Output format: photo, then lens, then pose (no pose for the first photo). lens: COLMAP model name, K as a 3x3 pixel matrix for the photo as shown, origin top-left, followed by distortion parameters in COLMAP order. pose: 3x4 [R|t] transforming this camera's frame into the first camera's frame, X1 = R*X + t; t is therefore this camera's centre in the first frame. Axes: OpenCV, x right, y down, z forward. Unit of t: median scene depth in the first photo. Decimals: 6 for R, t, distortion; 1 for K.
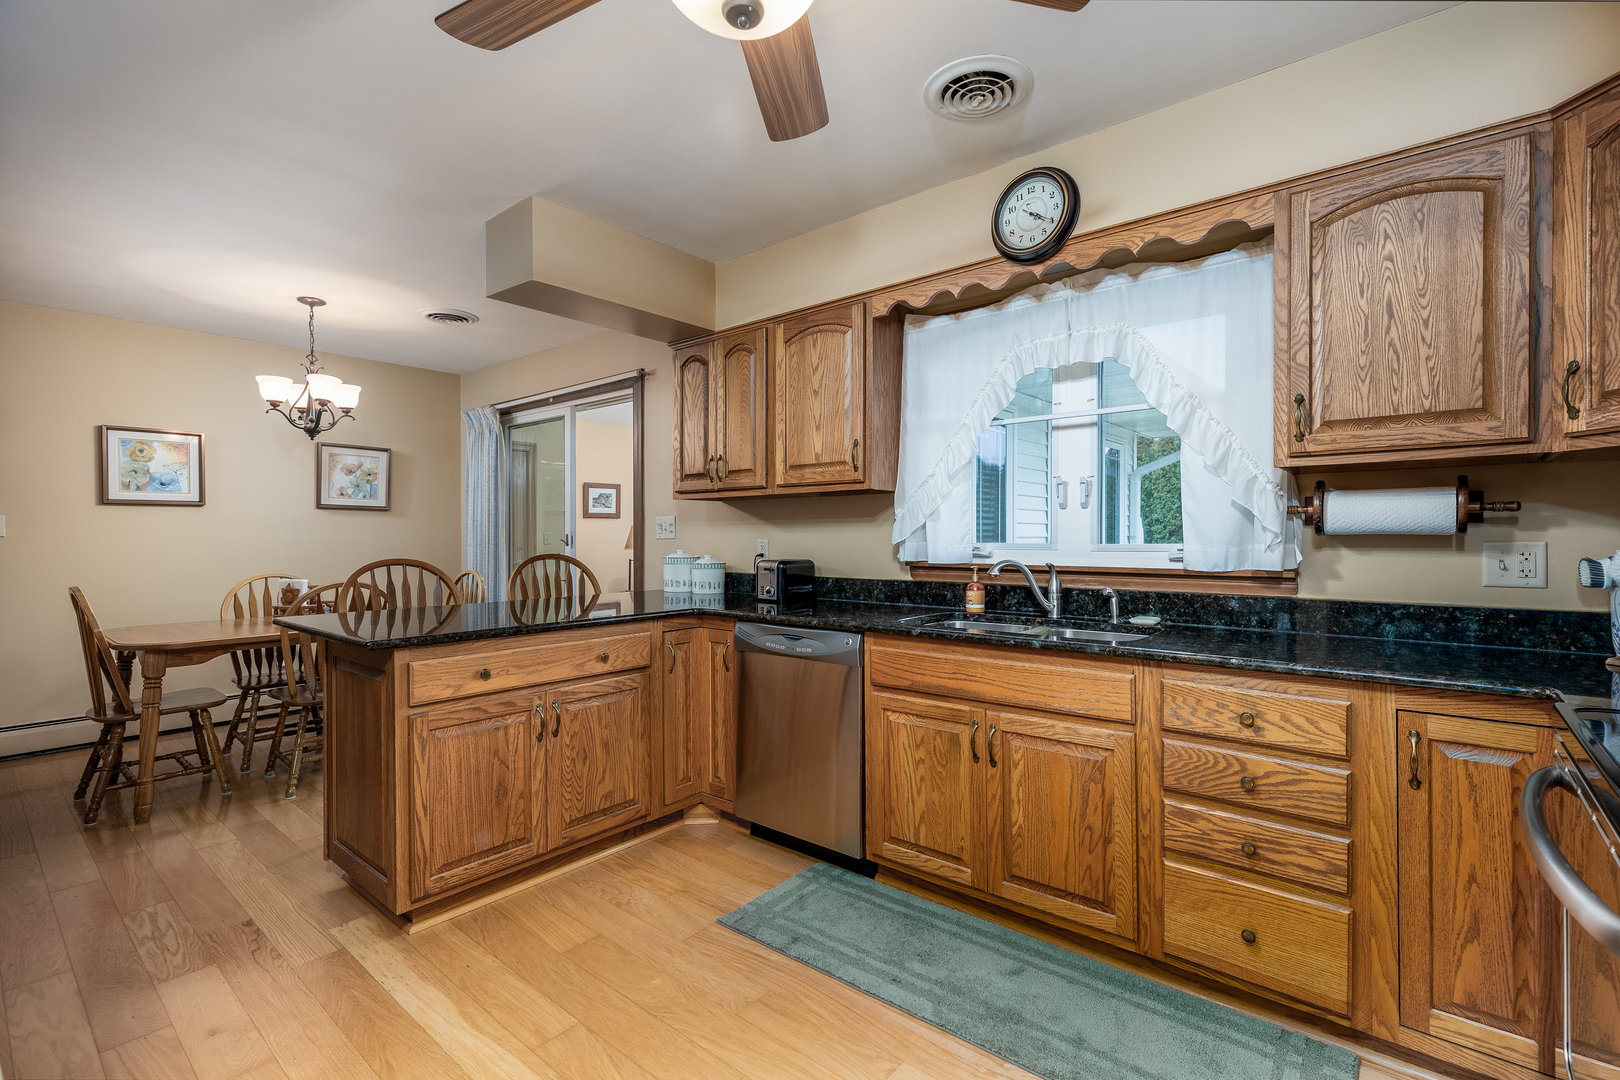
lens RADIAL K [[734.1, 0, 812.8], [0, 734.1, 537.7], [0, 0, 1]] dist [0.002373, -0.000006]
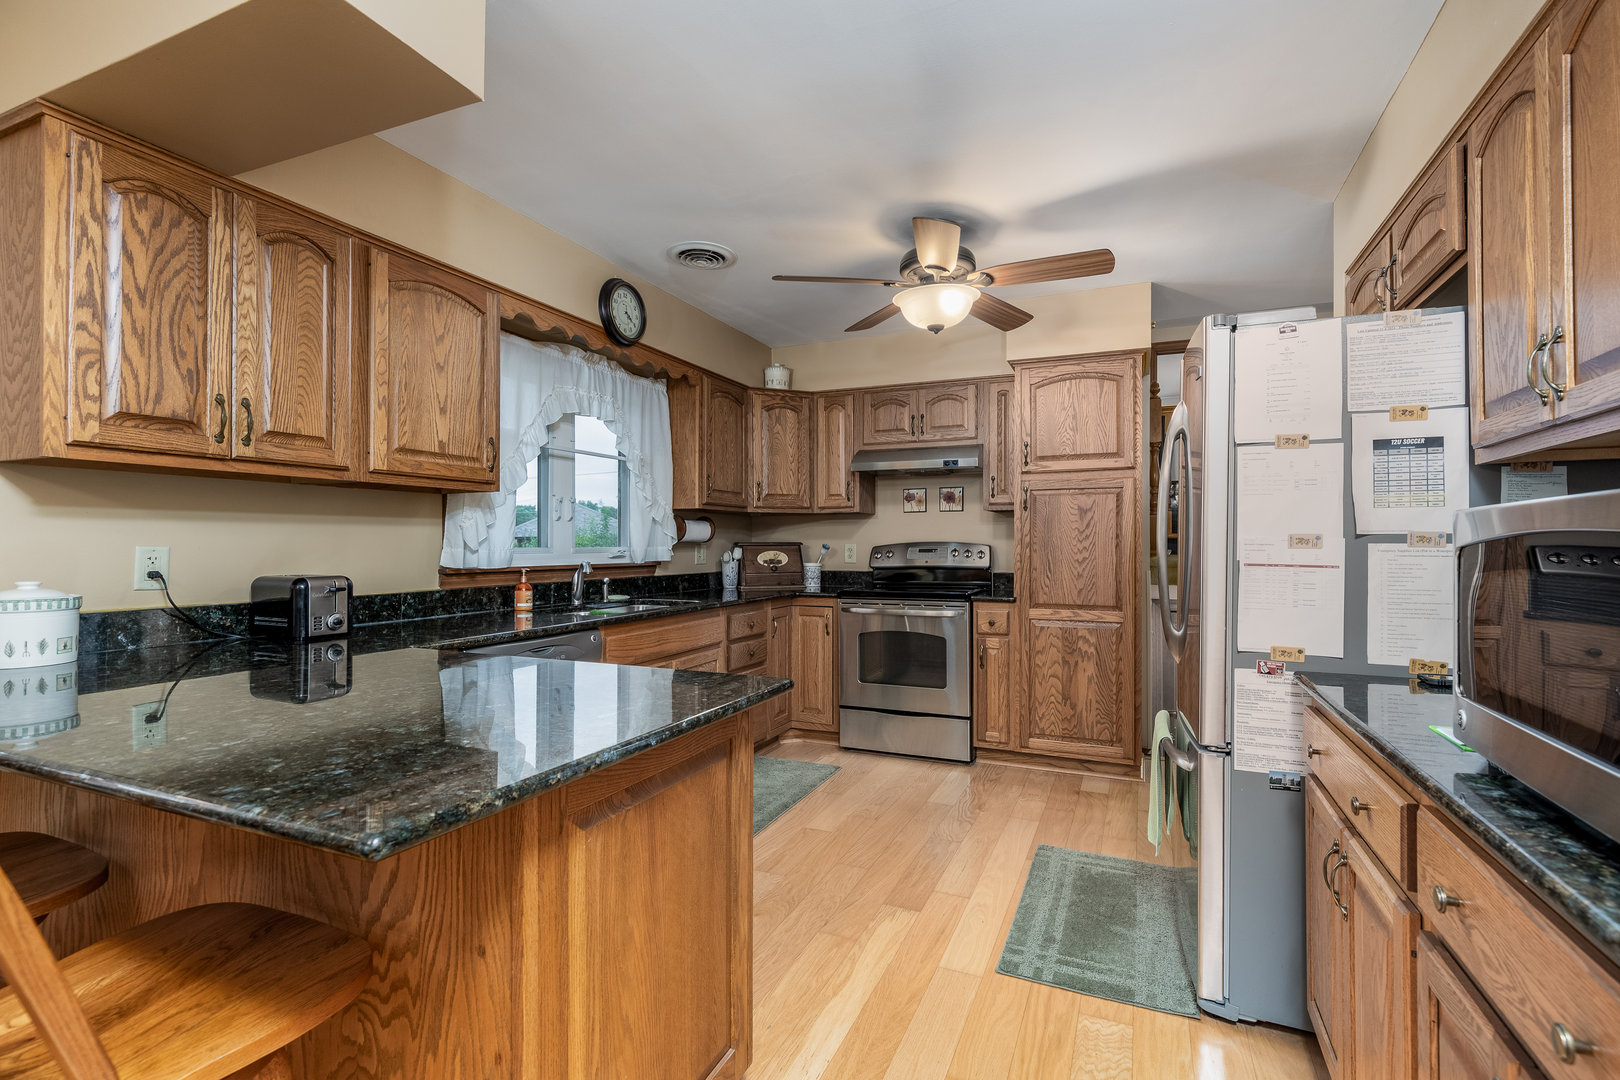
lens RADIAL K [[734.1, 0, 815.5], [0, 734.1, 540.1], [0, 0, 1]] dist [0.002373, -0.000006]
pose [[-0.284742, 0.007669, 0.958574, -0.911049], [0.002547, 0.999971, -0.007244, 0.003970], [-0.958601, 0.000379, -0.284753, 0.834977]]
